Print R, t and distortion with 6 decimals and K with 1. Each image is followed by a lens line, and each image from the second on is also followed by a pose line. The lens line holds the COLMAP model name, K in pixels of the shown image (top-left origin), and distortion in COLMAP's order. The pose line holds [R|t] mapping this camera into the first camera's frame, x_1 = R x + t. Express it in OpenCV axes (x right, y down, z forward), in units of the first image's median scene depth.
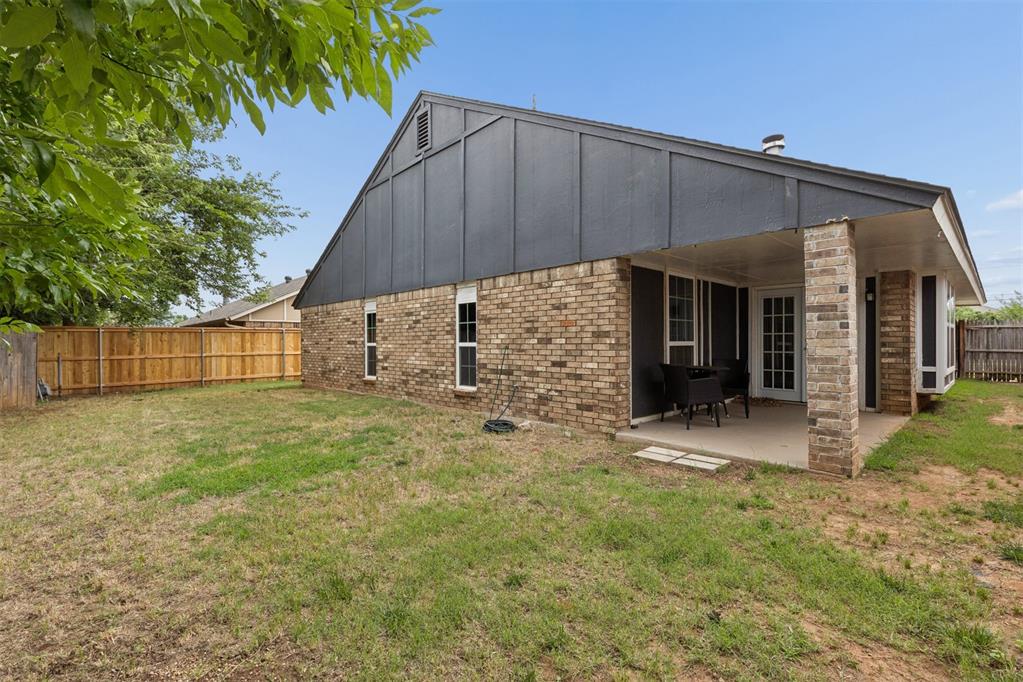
lens RADIAL K [[461.7, 0, 514.6], [0, 461.7, 340.5], [0, 0, 1]] dist [0.008766, 0.000174]
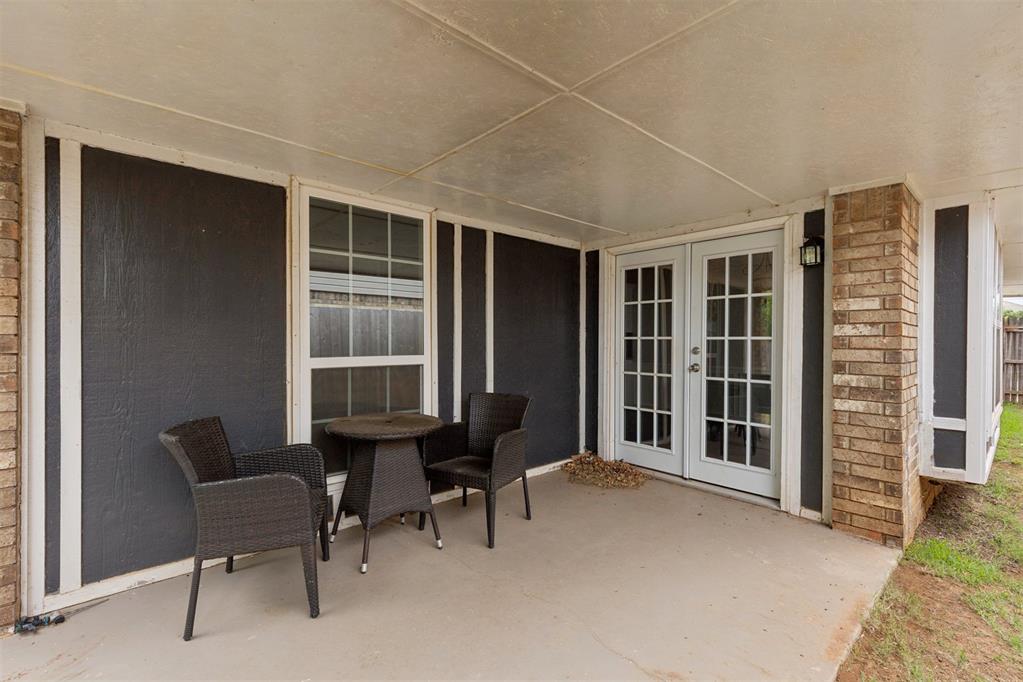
lens RADIAL K [[461.7, 0, 510.0], [0, 461.7, 341.4], [0, 0, 1]] dist [0.008766, 0.000174]
pose [[0.999533, 0.005964, -0.029964, 0.500167], [-0.005822, 0.999971, 0.004833, -0.014528], [0.029992, -0.004656, 0.999539, 0.560873]]
